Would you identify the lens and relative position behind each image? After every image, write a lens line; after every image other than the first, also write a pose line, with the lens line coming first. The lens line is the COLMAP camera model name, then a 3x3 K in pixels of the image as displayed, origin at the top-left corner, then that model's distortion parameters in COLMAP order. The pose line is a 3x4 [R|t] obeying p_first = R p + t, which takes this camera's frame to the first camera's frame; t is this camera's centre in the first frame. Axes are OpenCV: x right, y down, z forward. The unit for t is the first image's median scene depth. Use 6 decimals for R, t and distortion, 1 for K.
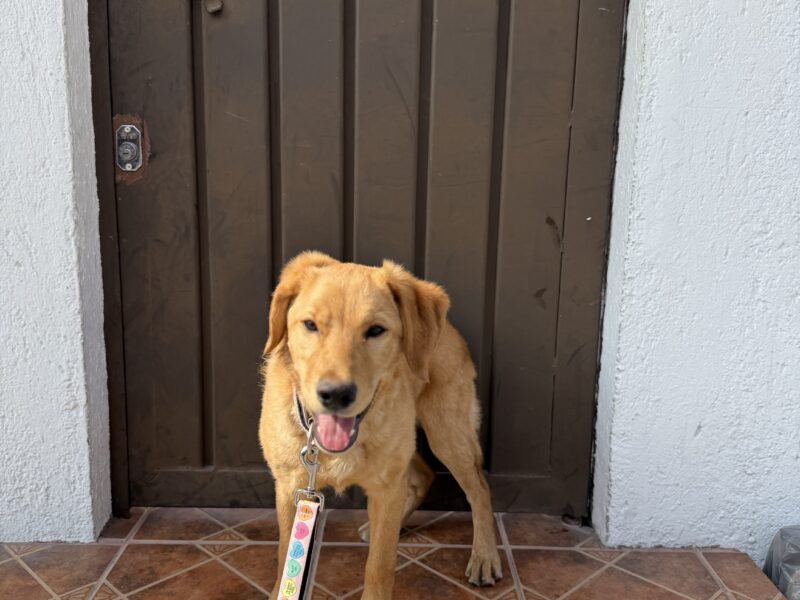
lens RADIAL K [[760.9, 0, 400.0], [0, 760.9, 300.0], [0, 0, 1]] dist [0.139331, -0.271024]
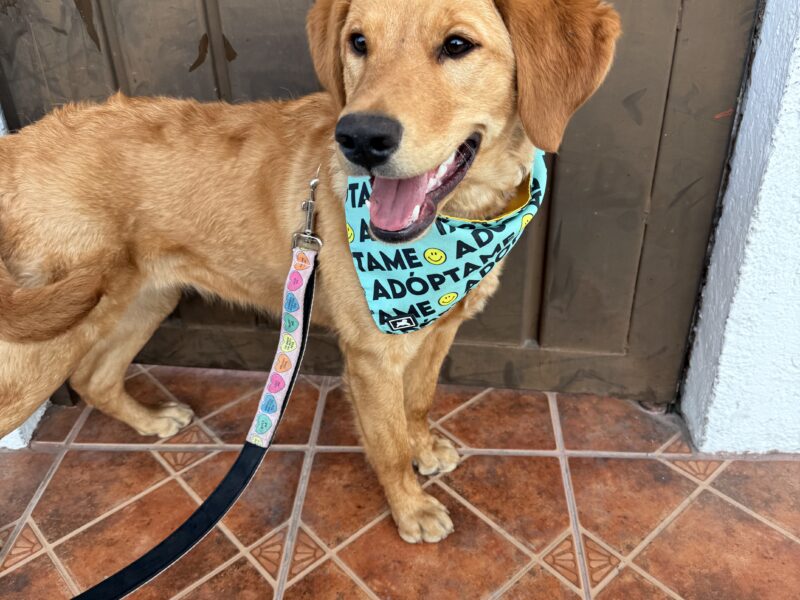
lens RADIAL K [[760.9, 0, 400.0], [0, 760.9, 300.0], [0, 0, 1]] dist [0.139331, -0.271024]
pose [[0.997084, -0.008371, -0.075855, 0.041998], [0.036070, 0.927632, 0.371750, -0.102745], [0.067253, -0.373402, 0.925228, 0.371801]]
